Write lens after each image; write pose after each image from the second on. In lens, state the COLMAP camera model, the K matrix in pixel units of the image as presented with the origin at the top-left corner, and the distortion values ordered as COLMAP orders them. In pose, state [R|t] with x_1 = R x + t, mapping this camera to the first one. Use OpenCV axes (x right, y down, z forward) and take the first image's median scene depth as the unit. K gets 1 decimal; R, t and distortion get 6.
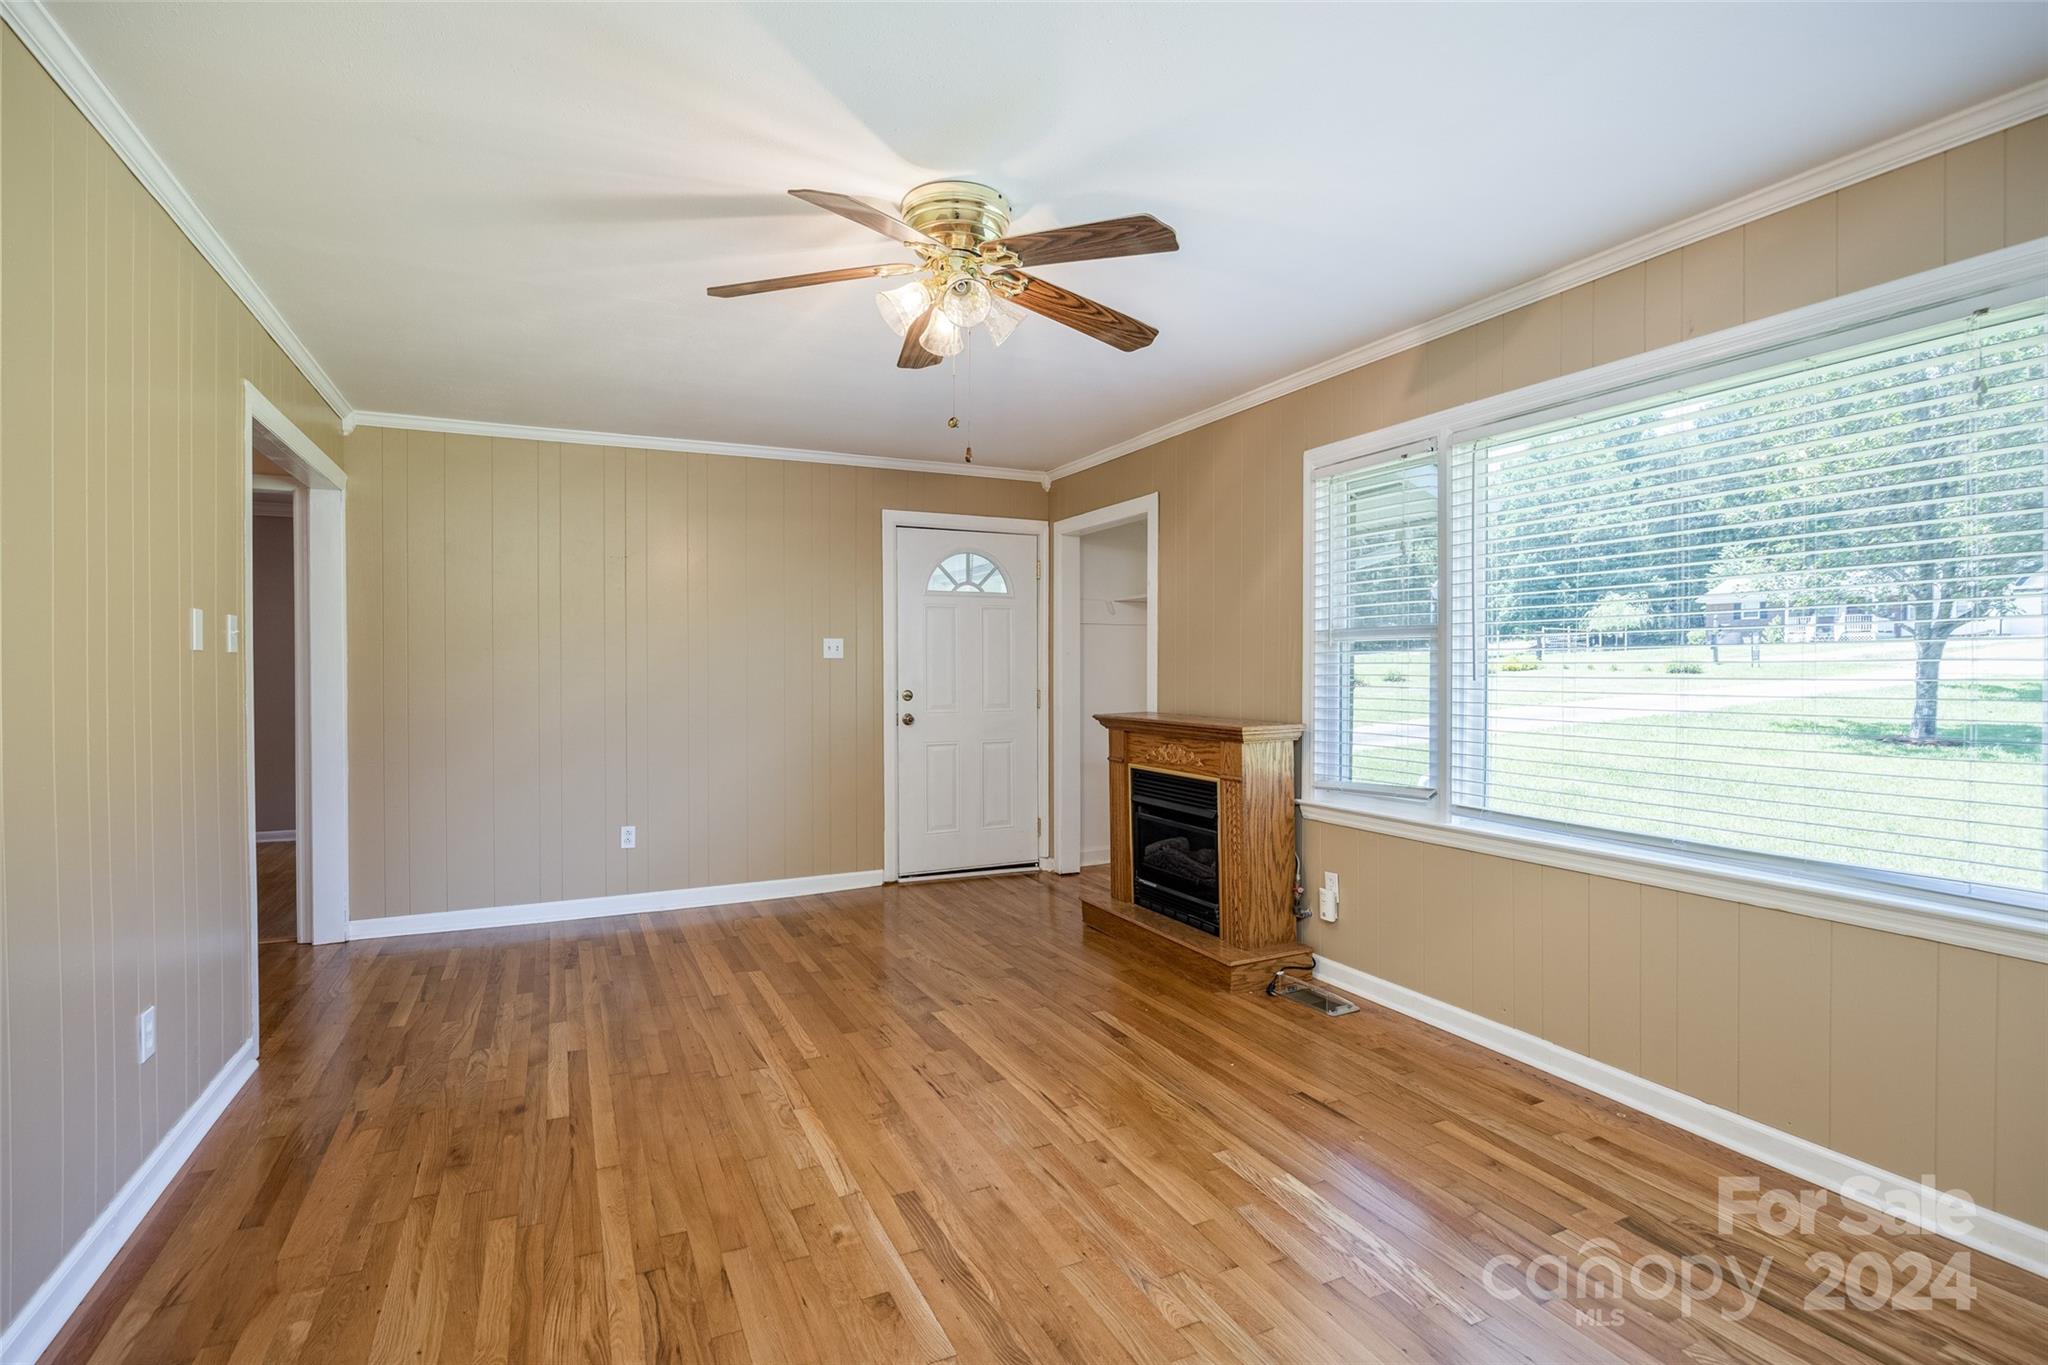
lens RADIAL K [[986.9, 0, 1037.0], [0, 986.9, 688.5], [0, 0, 1]] dist [-0.009882, 0.001915]
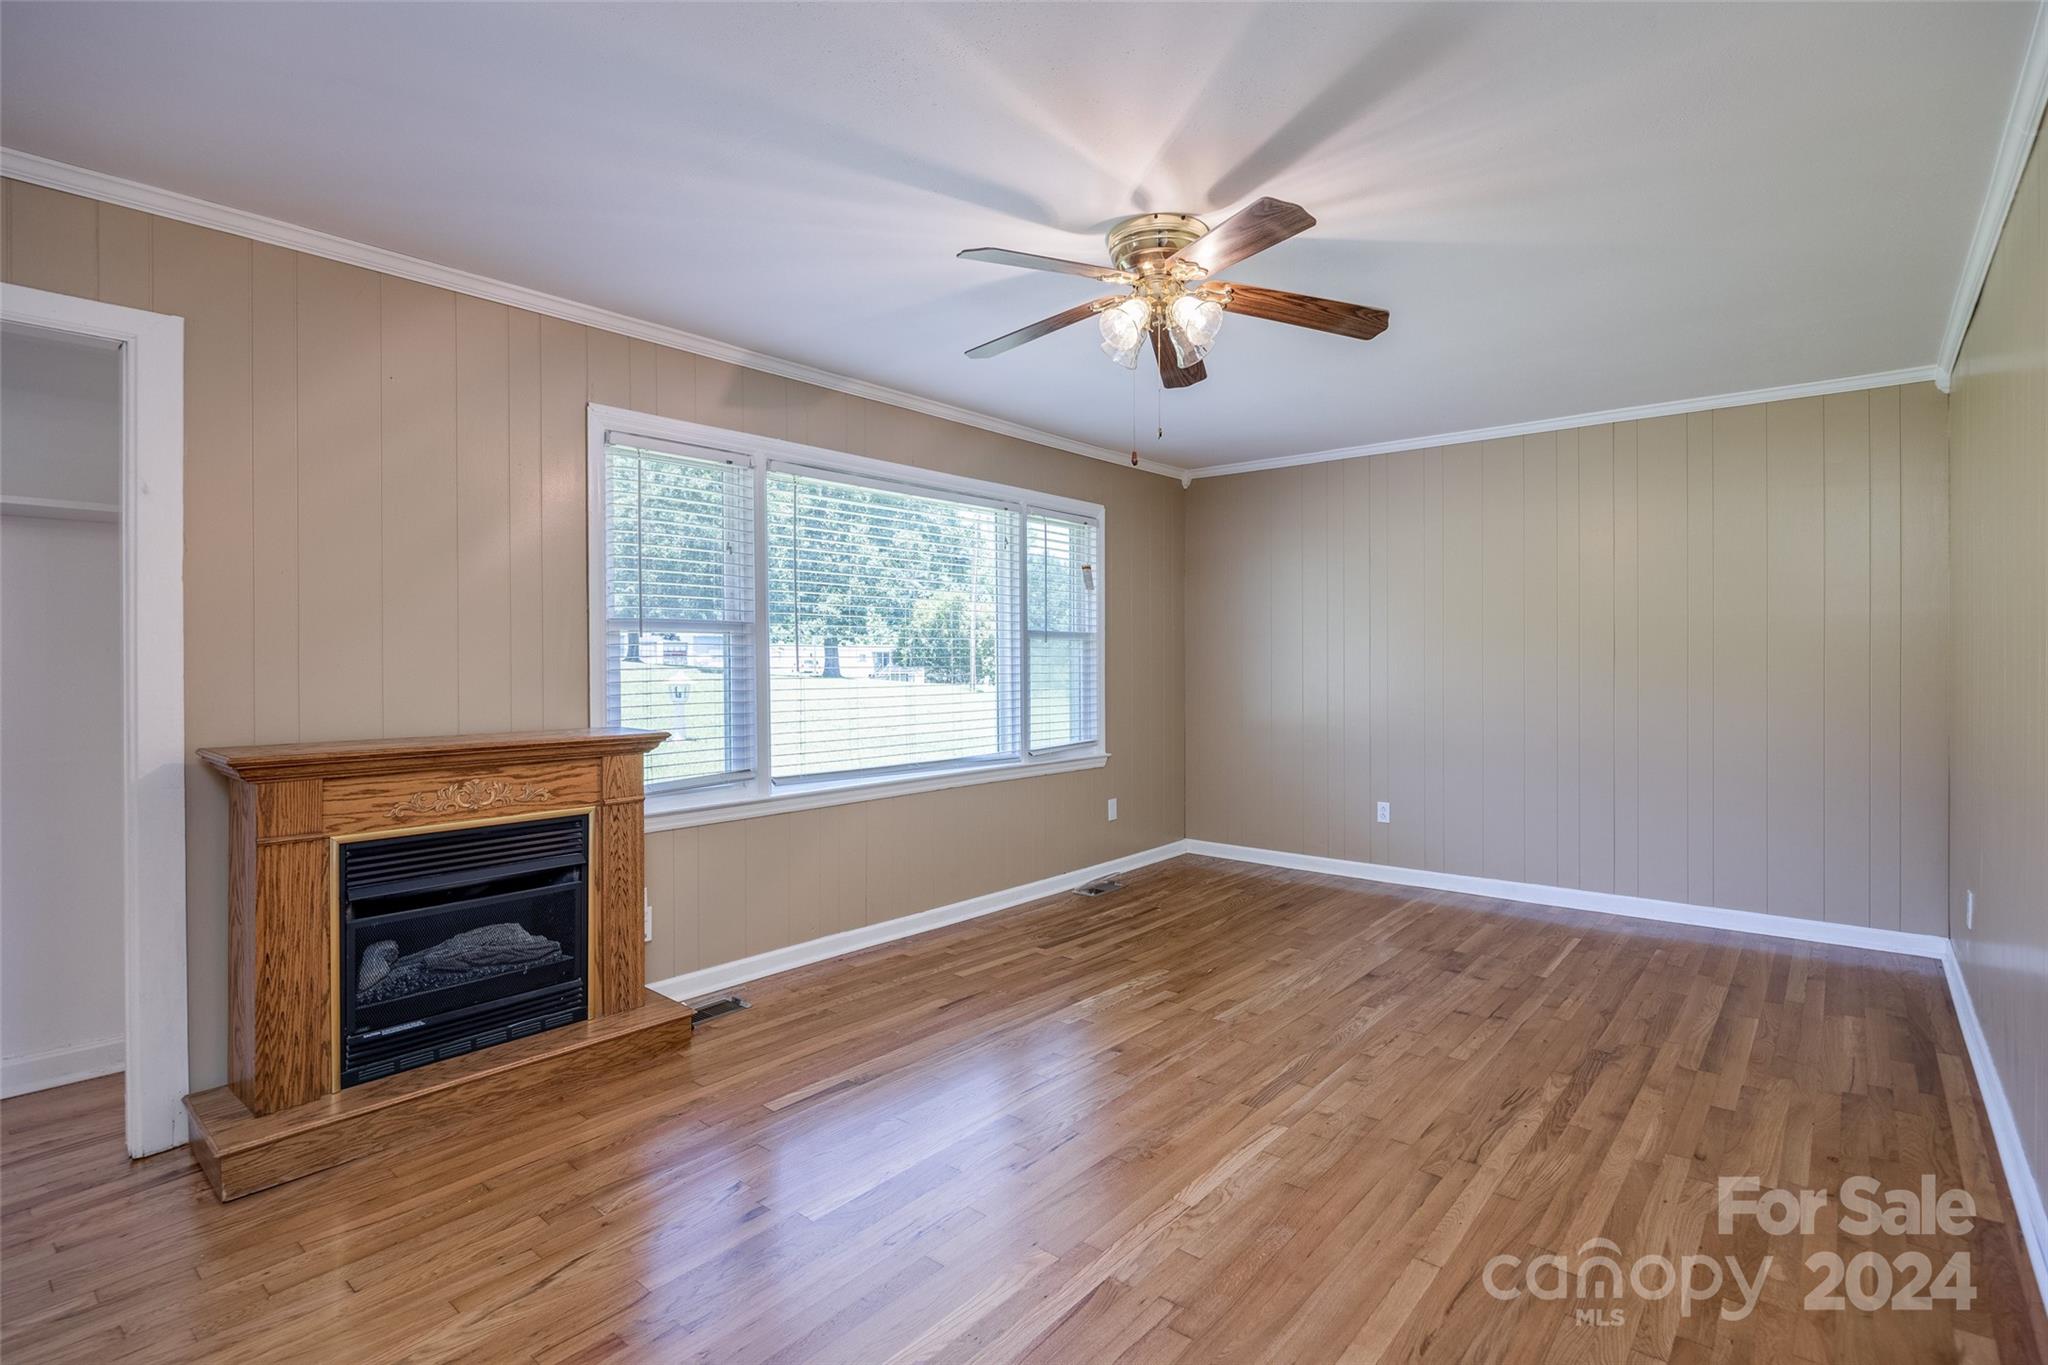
lens RADIAL K [[986.9, 0, 1041.1], [0, 986.9, 665.3], [0, 0, 1]] dist [-0.009882, 0.001915]
pose [[-0.412254, -0.002477, 0.911066, -0.720236], [0.023249, 0.999642, 0.013238, -0.021312], [-0.910772, 0.026639, -0.412049, 1.110761]]
